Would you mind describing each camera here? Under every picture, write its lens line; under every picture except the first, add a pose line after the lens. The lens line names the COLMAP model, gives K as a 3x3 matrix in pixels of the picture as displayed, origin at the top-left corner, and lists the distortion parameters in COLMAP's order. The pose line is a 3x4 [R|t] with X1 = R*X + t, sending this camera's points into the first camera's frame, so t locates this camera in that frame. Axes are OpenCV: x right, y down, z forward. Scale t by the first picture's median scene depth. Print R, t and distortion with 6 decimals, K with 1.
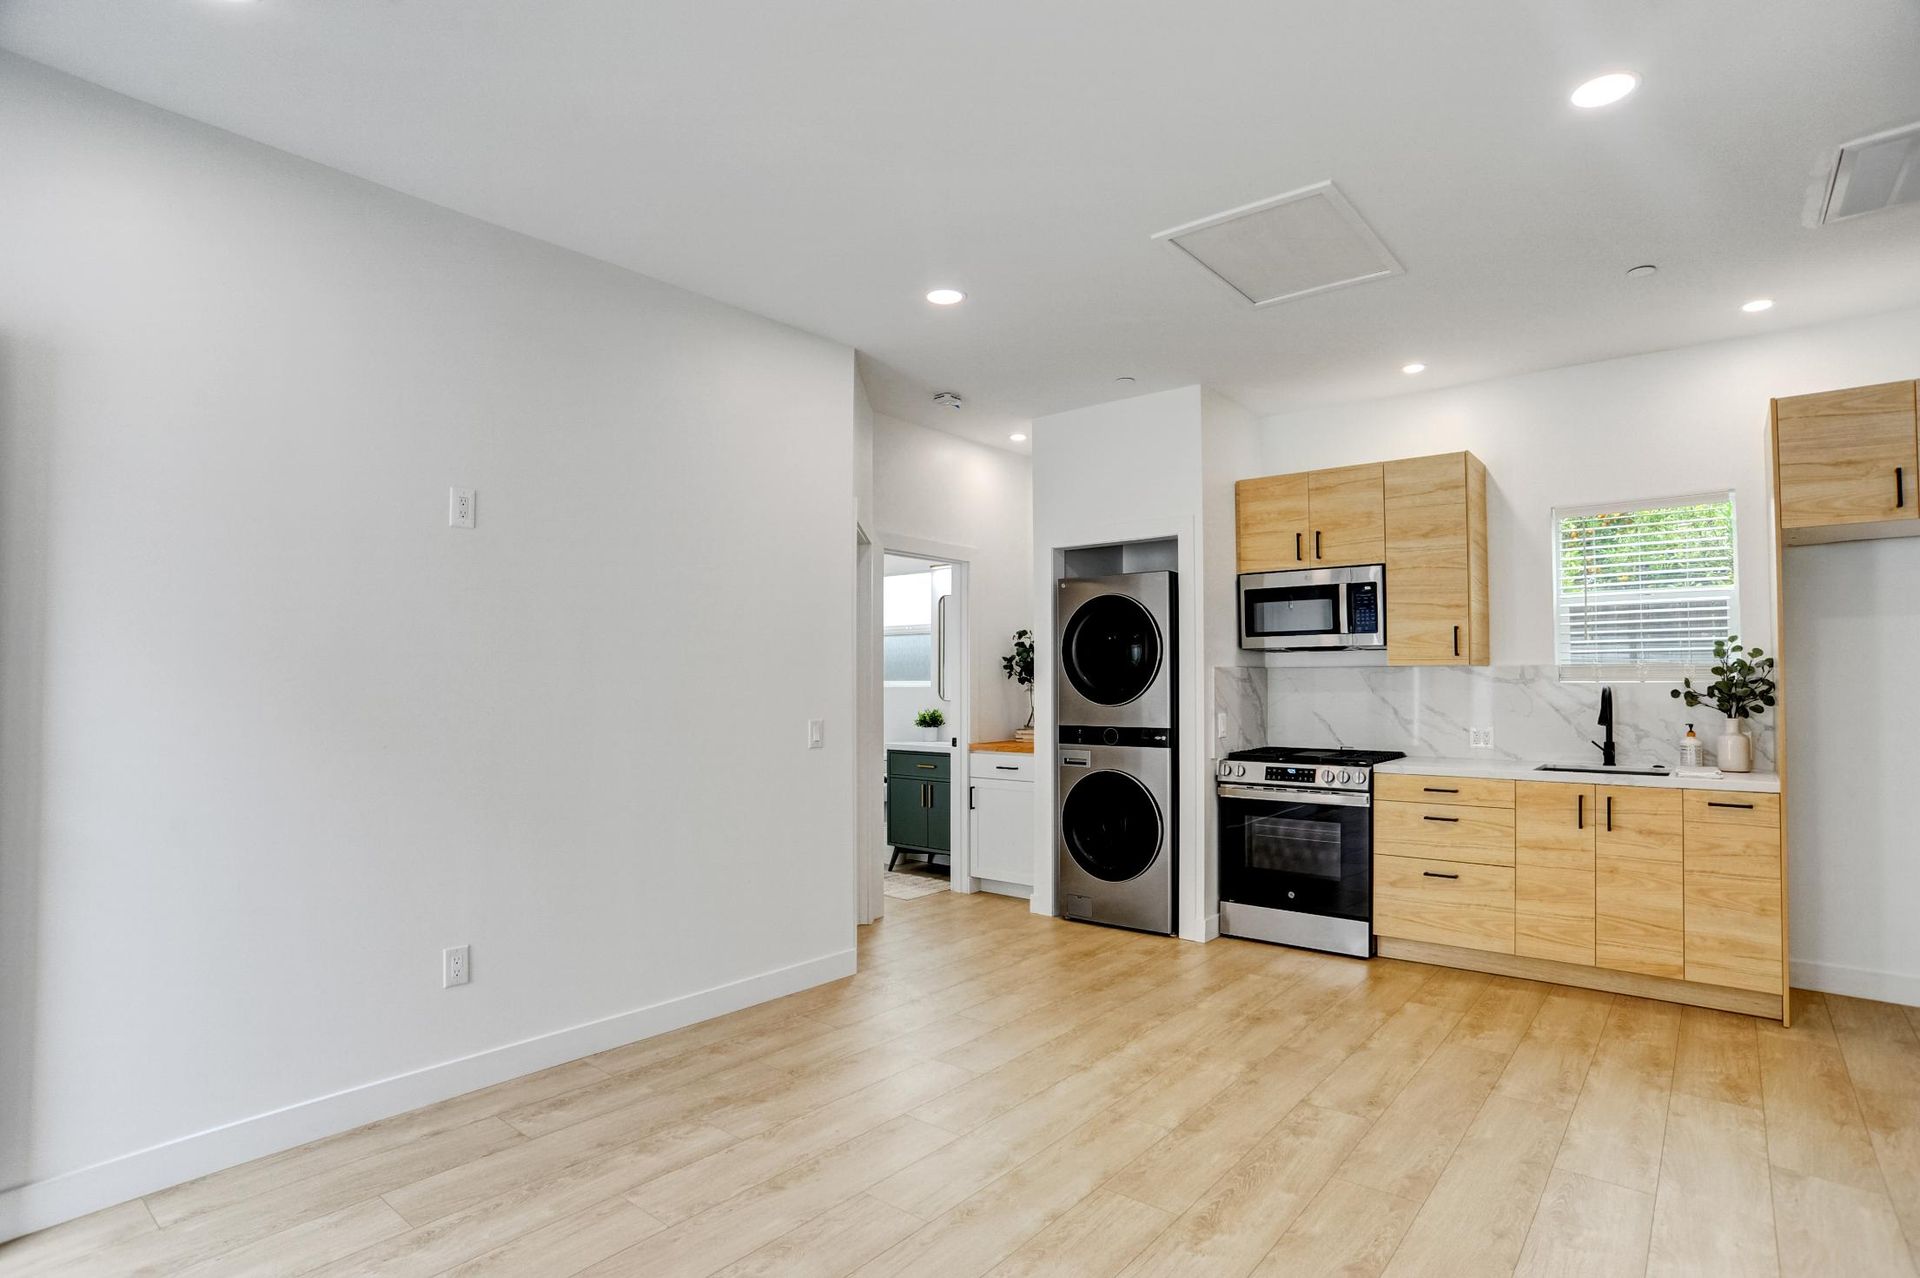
lens RADIAL K [[1001.2, 0, 1003.0], [0, 1001.2, 657.5], [0, 0, 1]] dist [-0.001458, 0.009260]
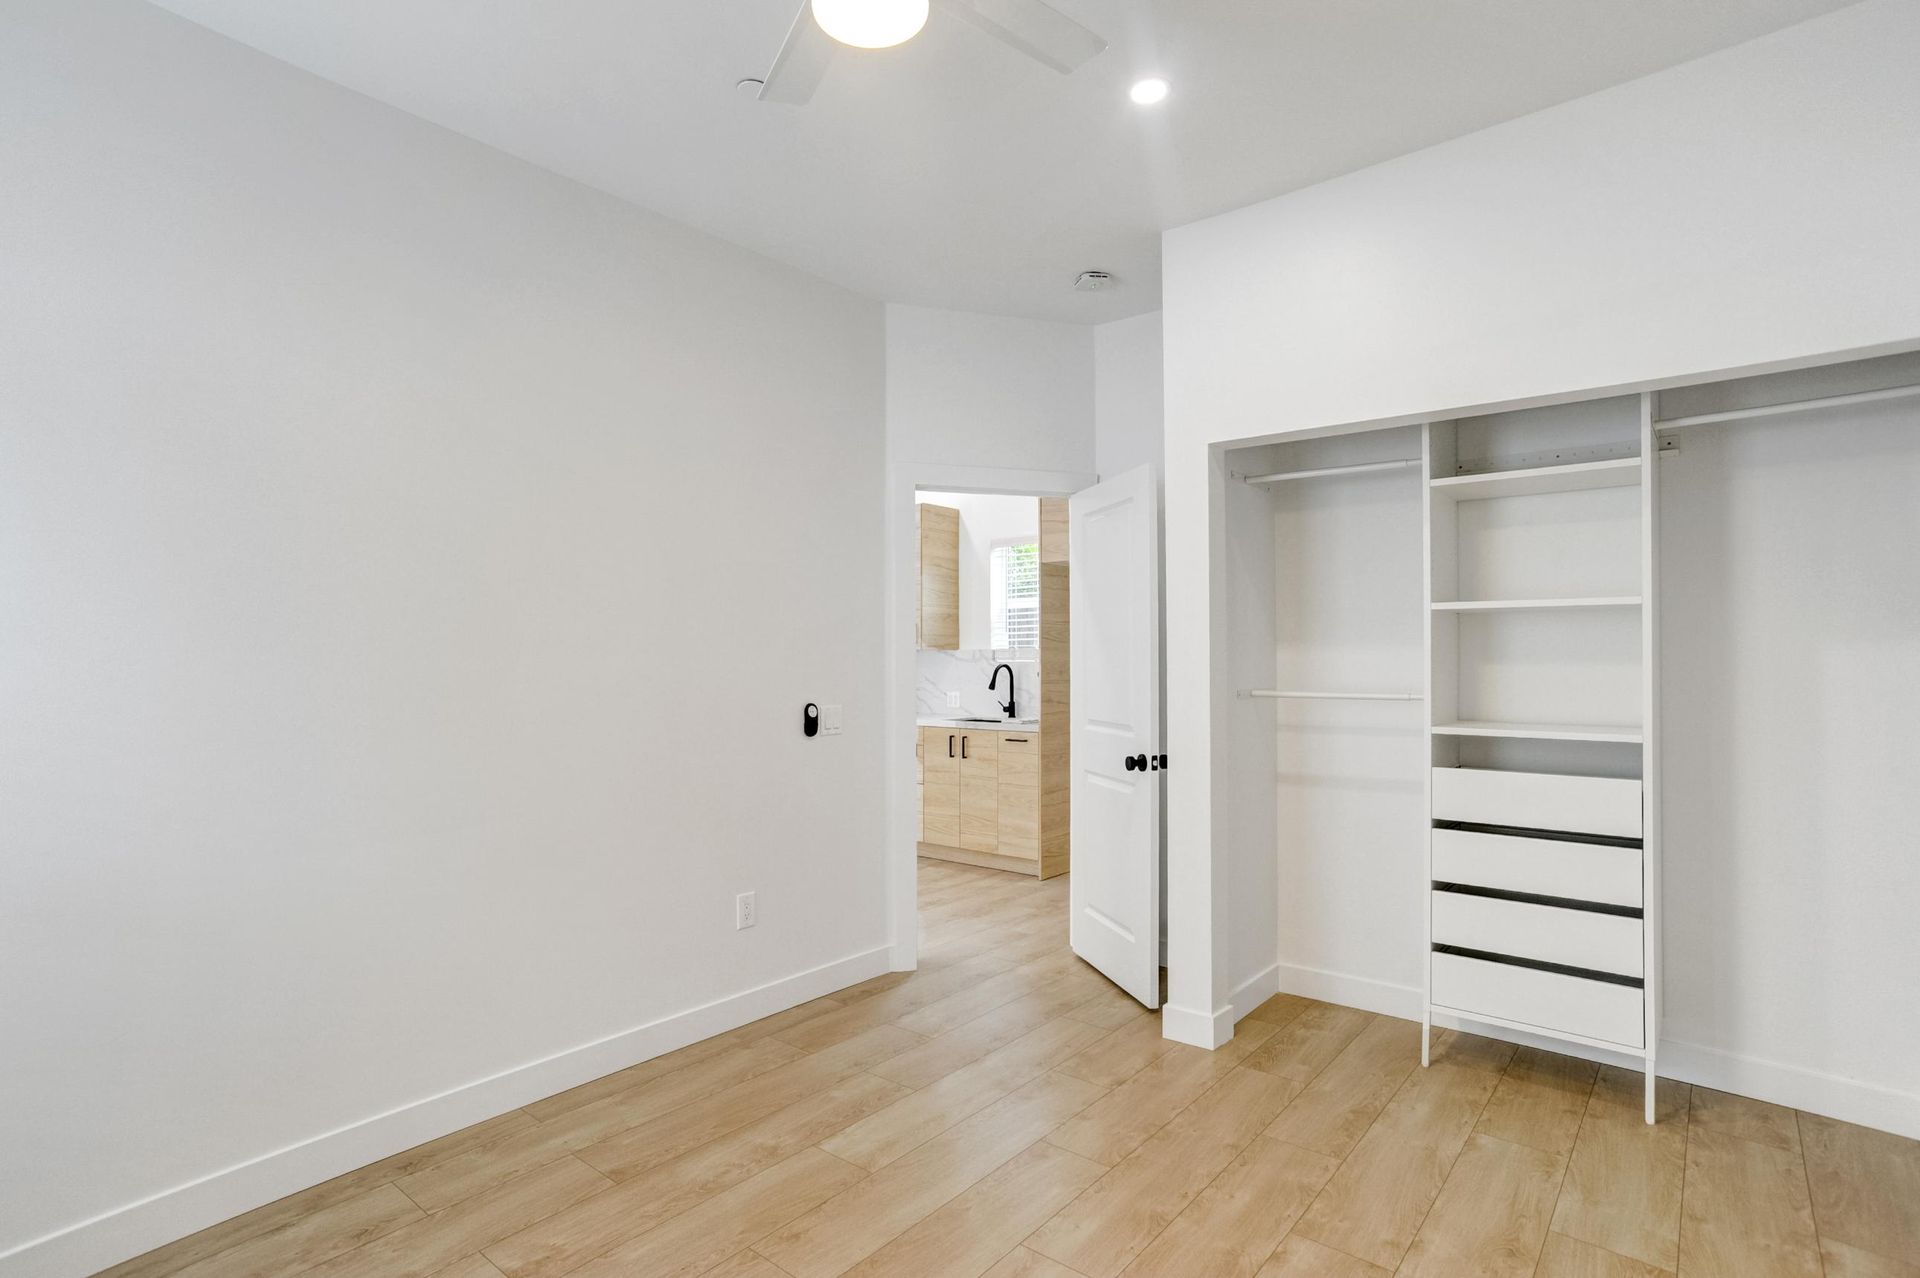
lens RADIAL K [[1001.2, 0, 969.7], [0, 1001.2, 645.6], [0, 0, 1]] dist [-0.001458, 0.009260]
pose [[0.999569, -0.002707, -0.029219, 0.624262], [0.003016, 0.999940, 0.010538, -0.014271], [0.029189, -0.010621, 0.999517, -0.492307]]
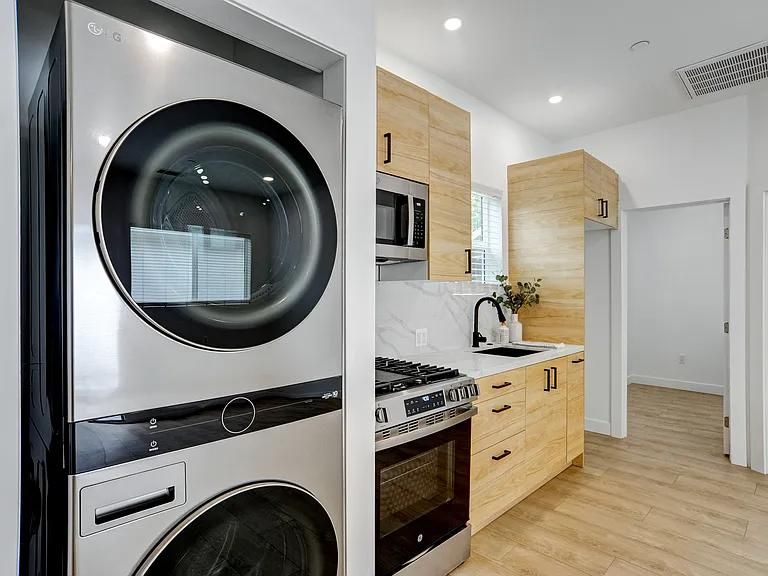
lens RADIAL K [[429.1, 0, 394.4], [0, 429.1, 298.9], [0, 0, 1]] dist [-0.014185, 0.007808]
pose [[0.145436, -0.012999, 0.989282, -0.093317], [-0.021143, 0.999644, 0.016244, 0.024674], [-0.989142, -0.023279, 0.145109, 1.095030]]
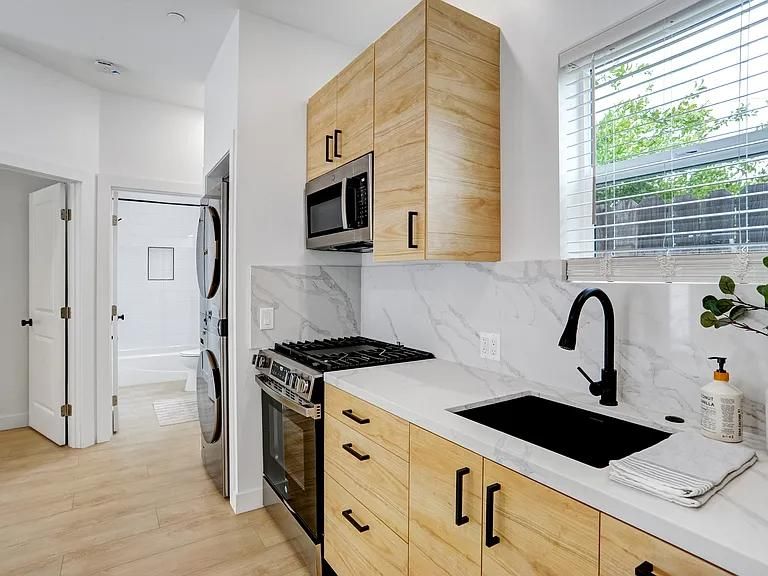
lens RADIAL K [[429.1, 0, 385.4], [0, 429.1, 275.4], [0, 0, 1]] dist [-0.014185, 0.007808]
pose [[0.935582, 0.002809, -0.353097, 0.600920], [0.003678, 0.999837, 0.017702, 0.015036], [0.353089, -0.017860, 0.935419, 0.717556]]
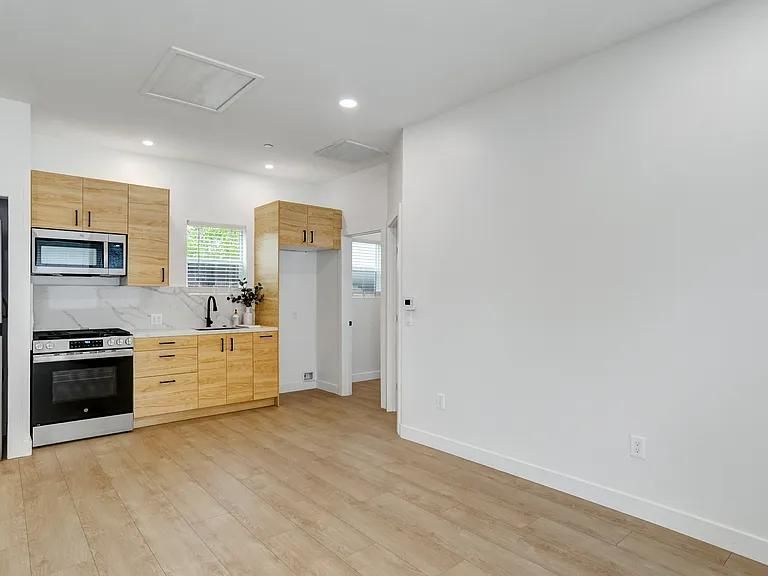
lens RADIAL K [[455.7, 0, 381.6], [0, 455.7, 298.4], [0, 0, 1]] dist [-0.015068, 0.004375]
pose [[0.229923, -0.004014, 0.973200, -0.436473], [-0.026859, 0.999584, 0.010468, 0.012422], [-0.972838, -0.028546, 0.229720, 0.332411]]
